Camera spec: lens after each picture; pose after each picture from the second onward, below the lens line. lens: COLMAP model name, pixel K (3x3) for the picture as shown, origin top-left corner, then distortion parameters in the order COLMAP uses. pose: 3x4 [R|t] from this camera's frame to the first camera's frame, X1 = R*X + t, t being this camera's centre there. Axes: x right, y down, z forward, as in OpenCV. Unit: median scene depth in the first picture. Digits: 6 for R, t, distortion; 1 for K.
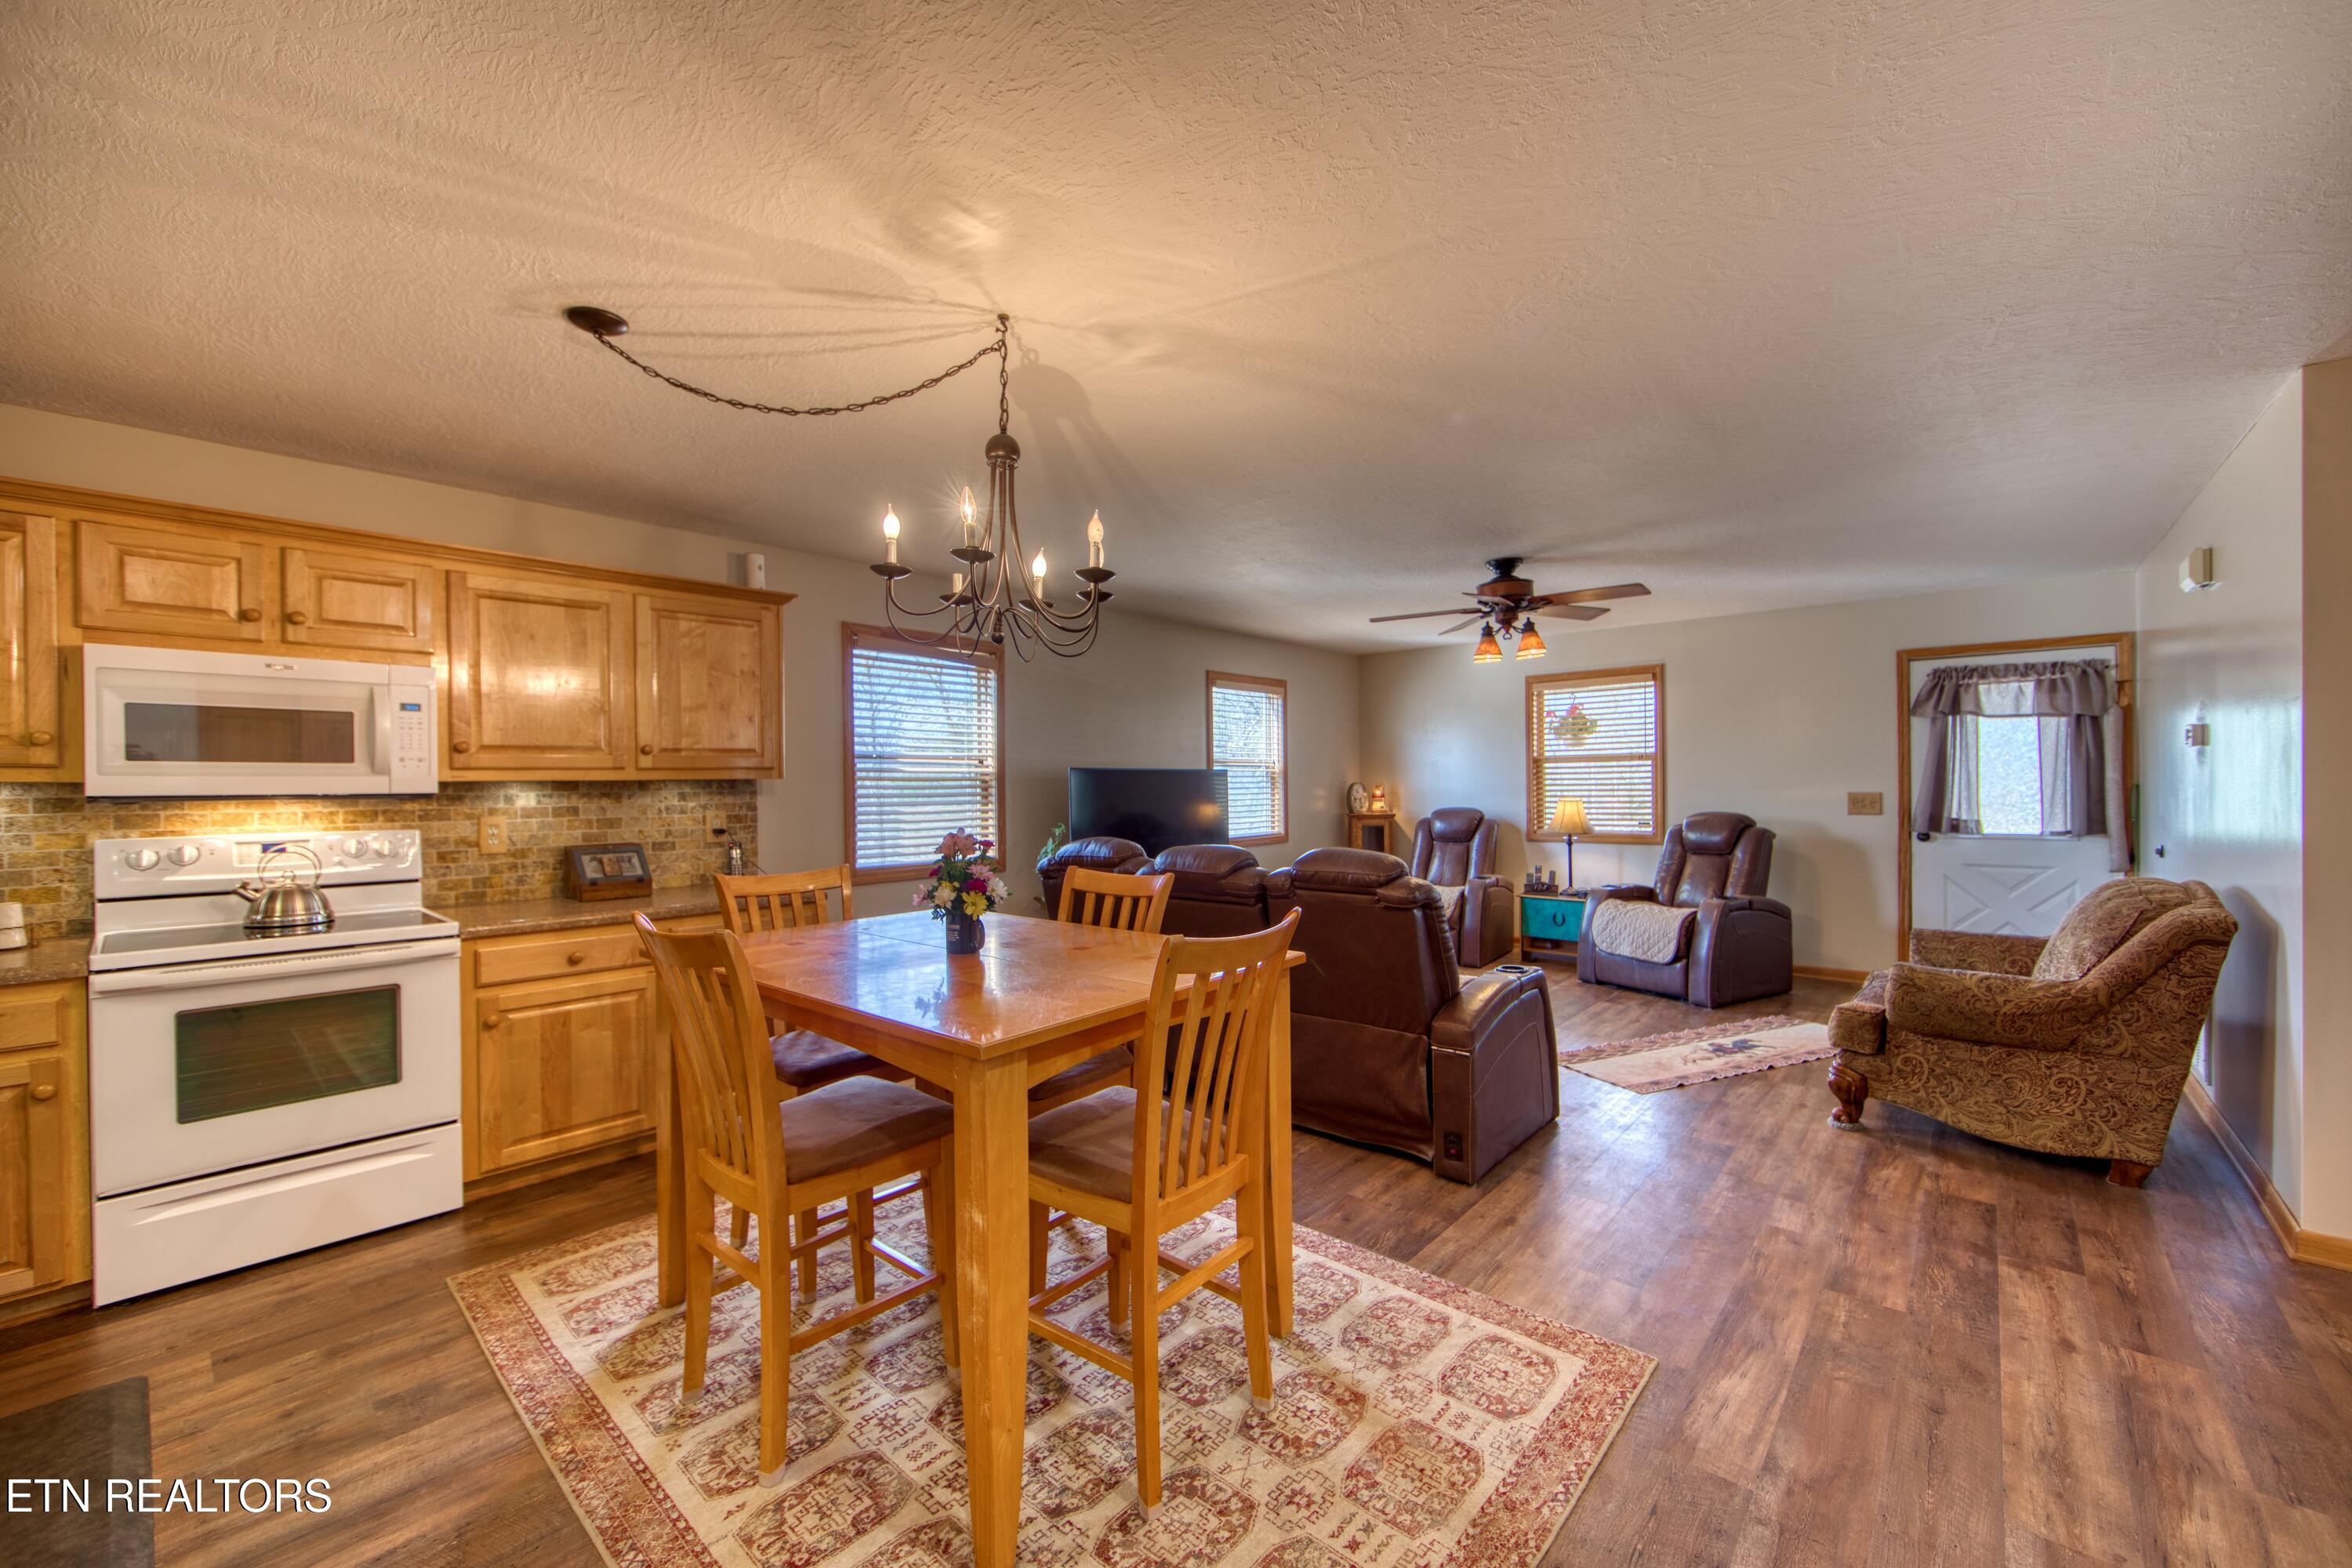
lens RADIAL K [[924.2, 0, 1175.2], [0, 924.2, 789.9], [0, 0, 1]] dist [-0.015087, 0.002820]
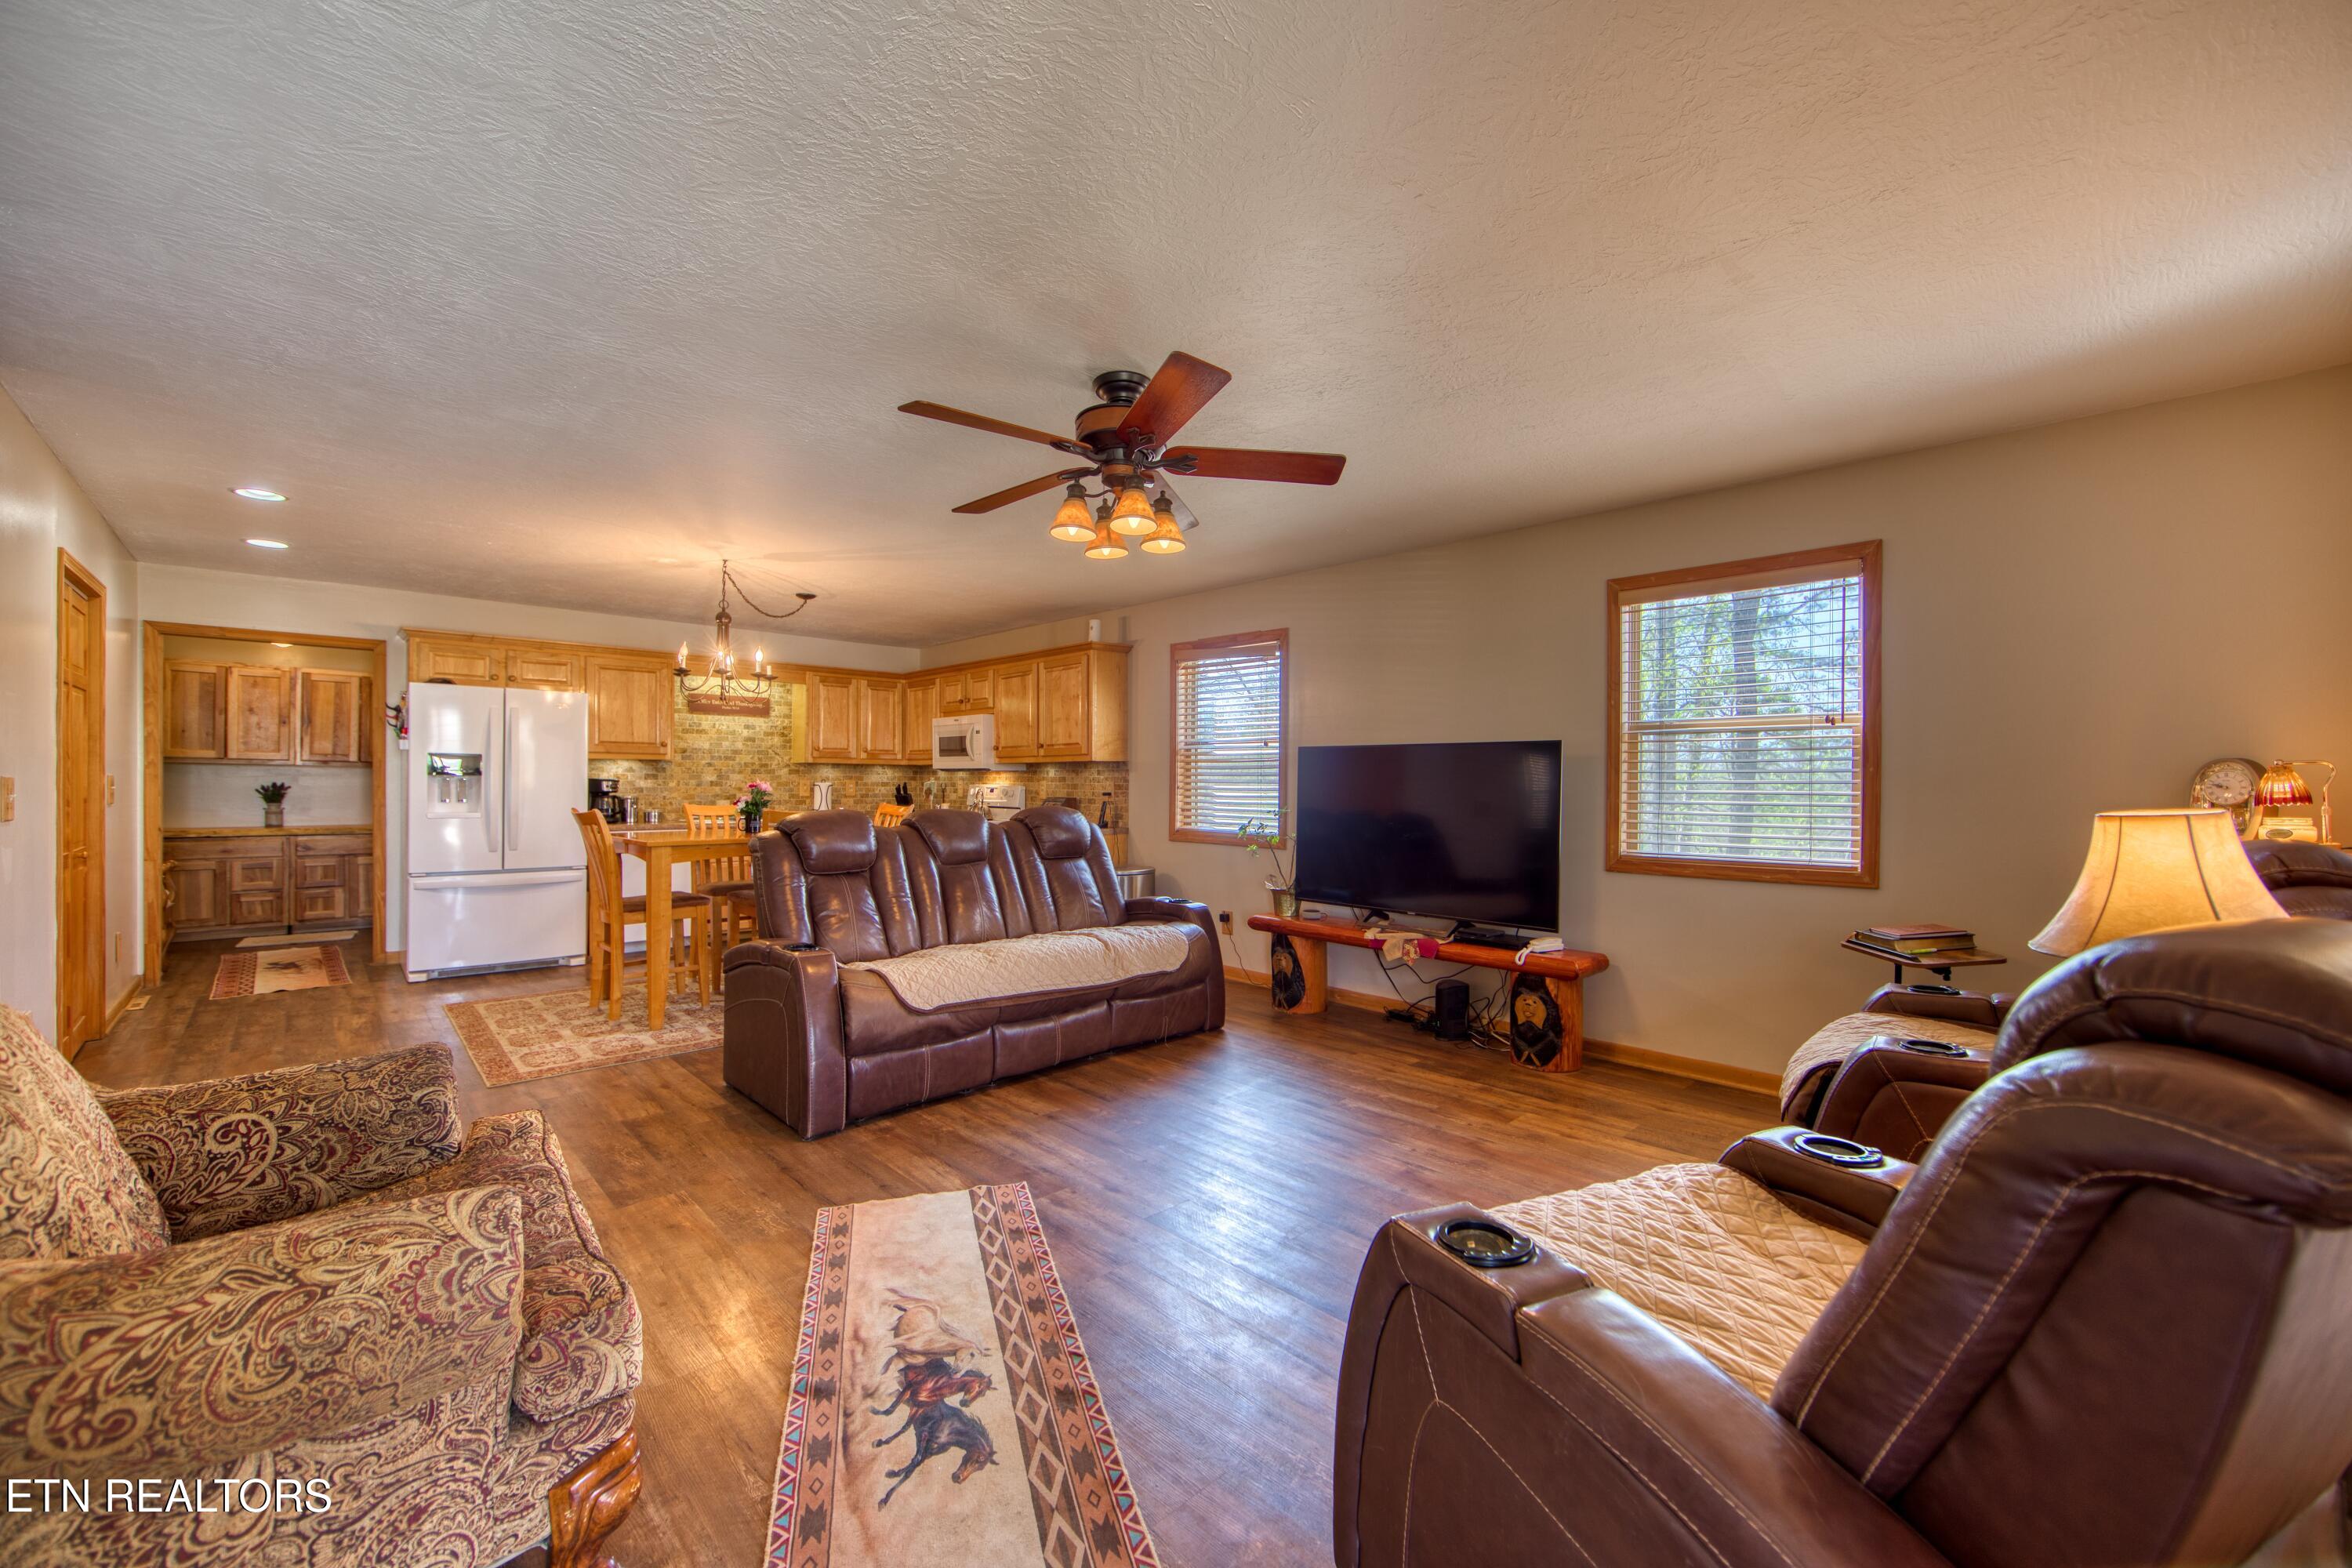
lens RADIAL K [[924.2, 0, 1179.7], [0, 924.2, 790.1], [0, 0, 1]] dist [-0.015087, 0.002820]
pose [[-0.081199, 0.017119, -0.996551, 0.968399], [-0.013819, 0.999737, 0.018300, 0.005550], [0.996602, 0.015257, -0.080941, 1.103581]]
